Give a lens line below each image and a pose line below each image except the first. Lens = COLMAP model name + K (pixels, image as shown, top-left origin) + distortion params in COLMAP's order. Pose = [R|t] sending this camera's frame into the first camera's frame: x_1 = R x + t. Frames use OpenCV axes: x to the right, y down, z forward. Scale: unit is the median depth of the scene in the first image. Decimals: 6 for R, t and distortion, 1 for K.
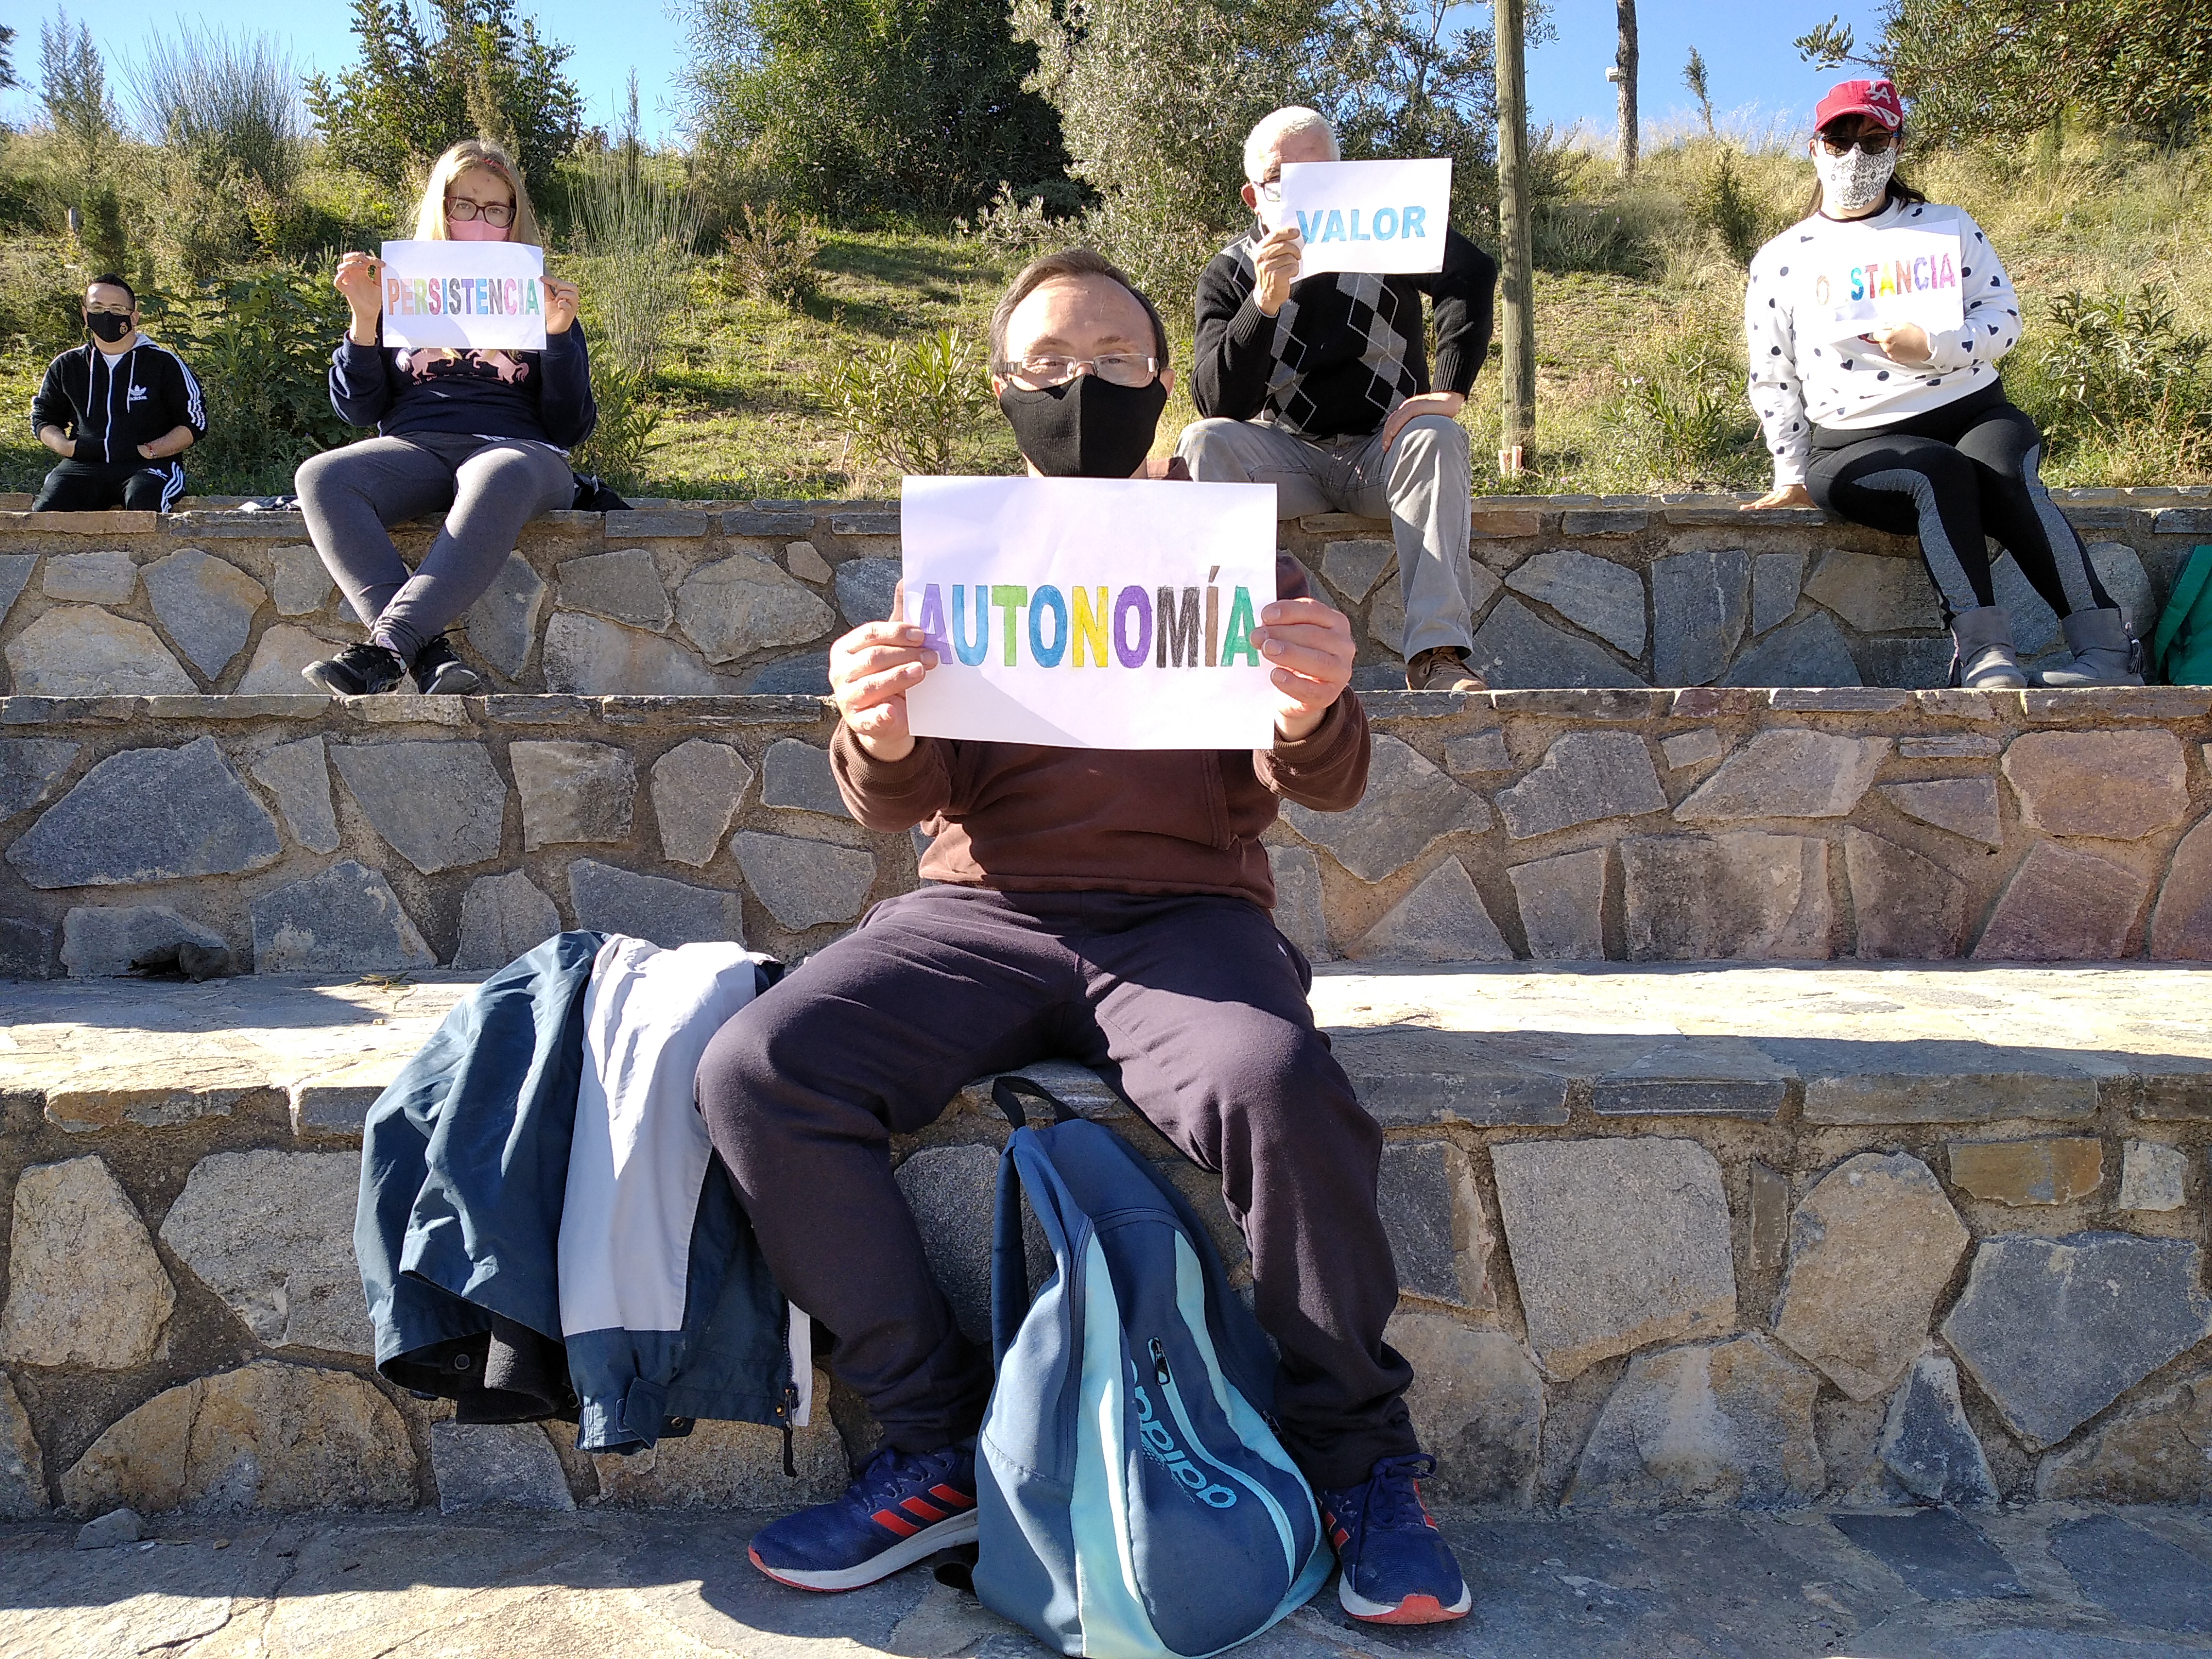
lens RADIAL K [[1878.9, 0, 1111.4], [0, 1878.9, 782.4], [0, 0, 1]] dist [-0.009843, -0.010191]
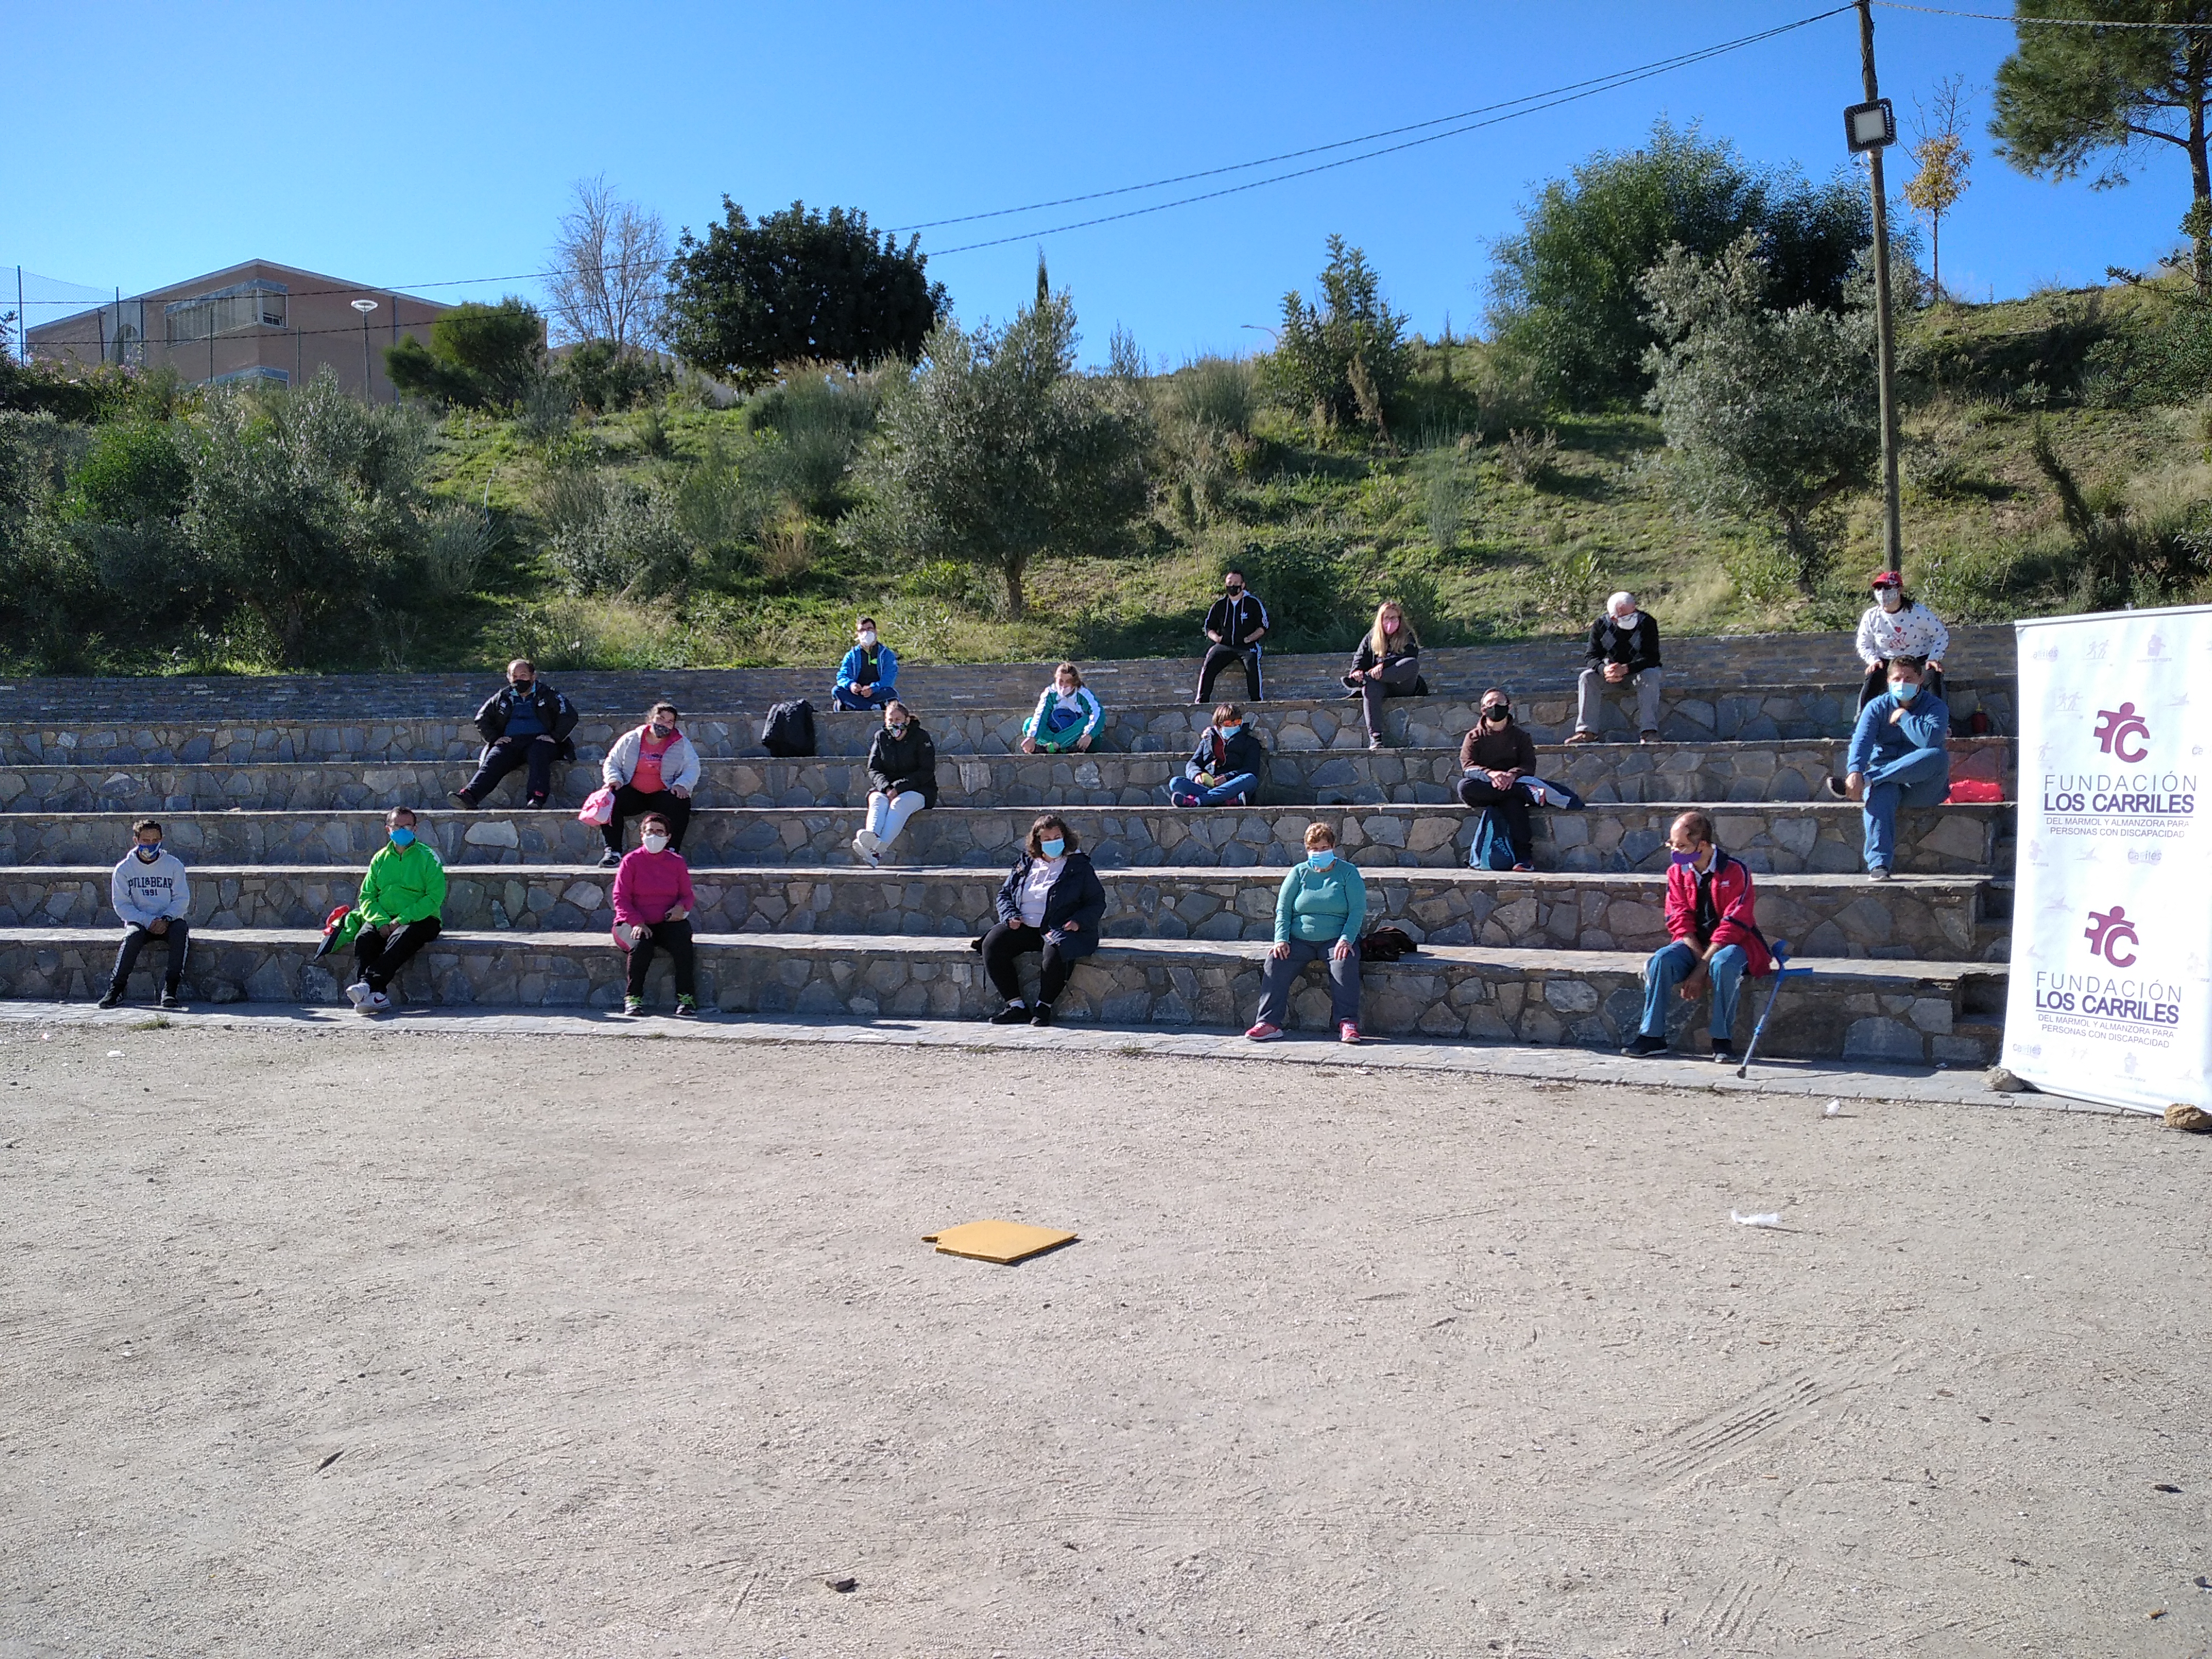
lens RADIAL K [[1829.5, 0, 1092.0], [0, 1829.5, 821.3], [0, 0, 1]] dist [0.199545, -0.608923]
pose [[0.902545, 0.005891, -0.430556, 0.754187], [0.004680, 0.999713, 0.023488, 0.021049], [0.430571, -0.023214, 0.902258, -2.744987]]
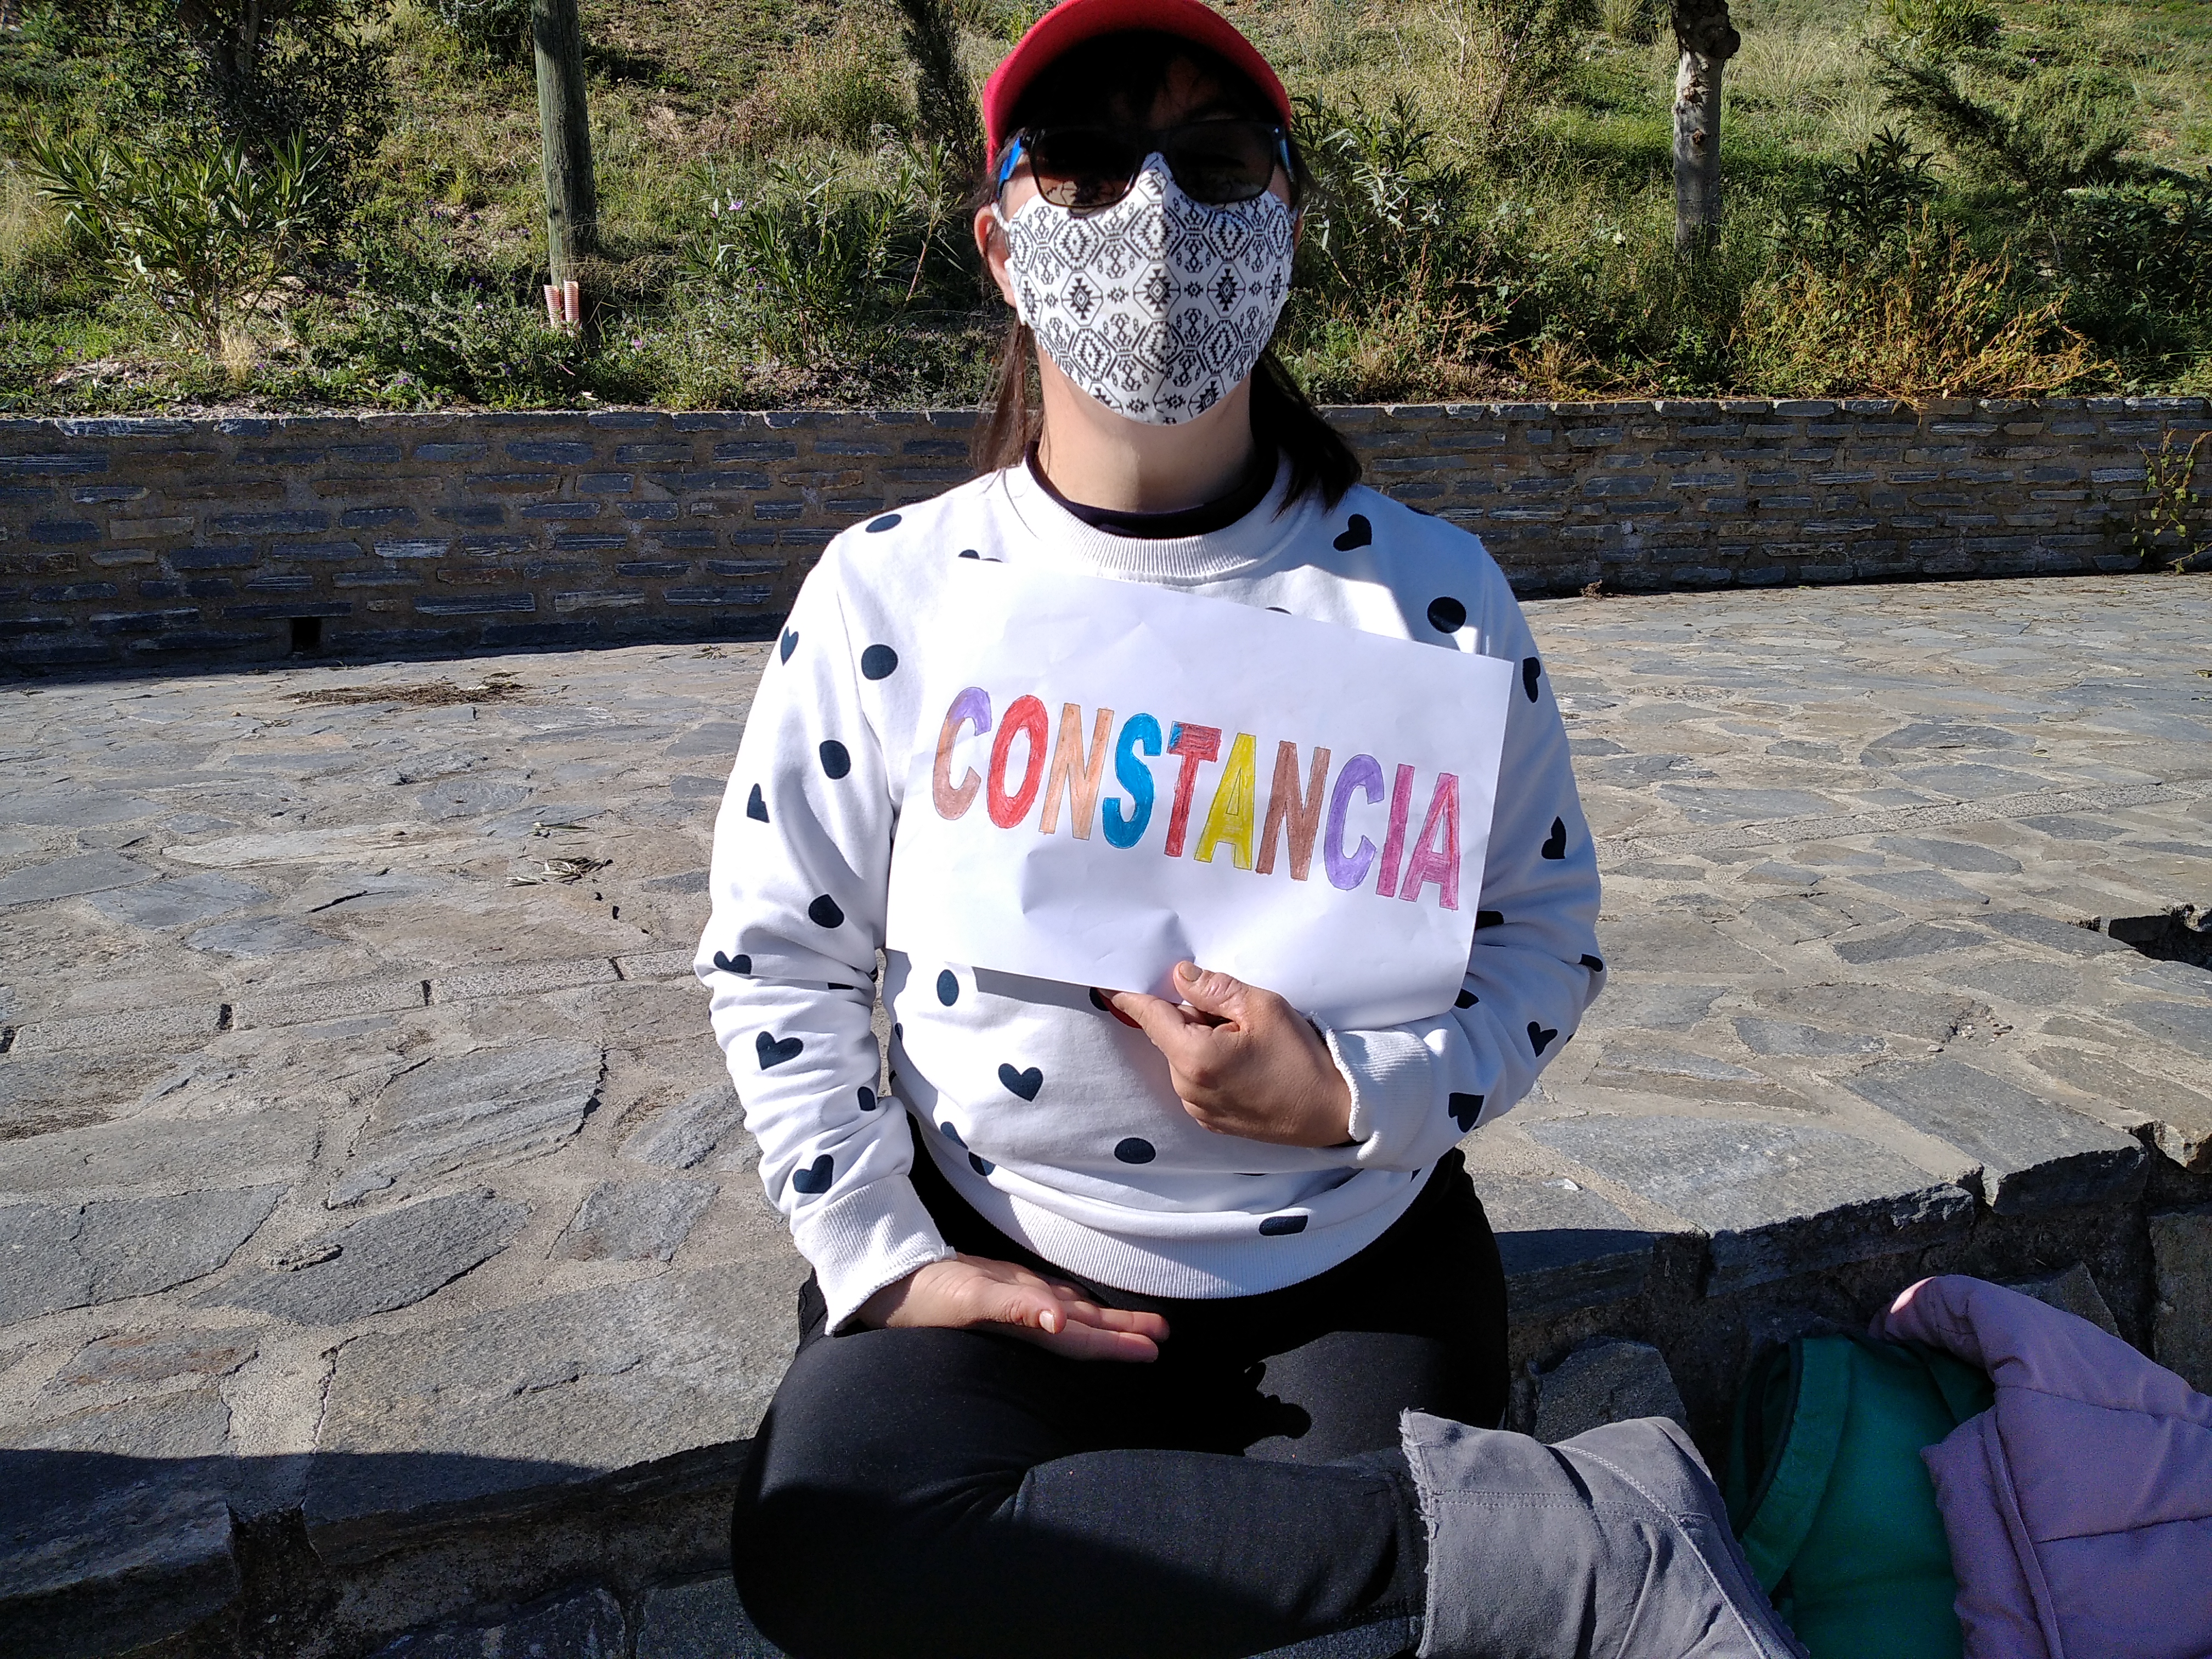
lens RADIAL K [[1757.7, 0, 1089.7], [0, 1757.7, 825.0], [0, 0, 1]] dist [-0.012002, -0.008310]
pose [[0.920415, -0.092409, 0.379864, 0.326122], [0.006587, 0.975189, 0.221274, -0.317789], [-0.390887, -0.201162, 0.898188, 0.822497]]
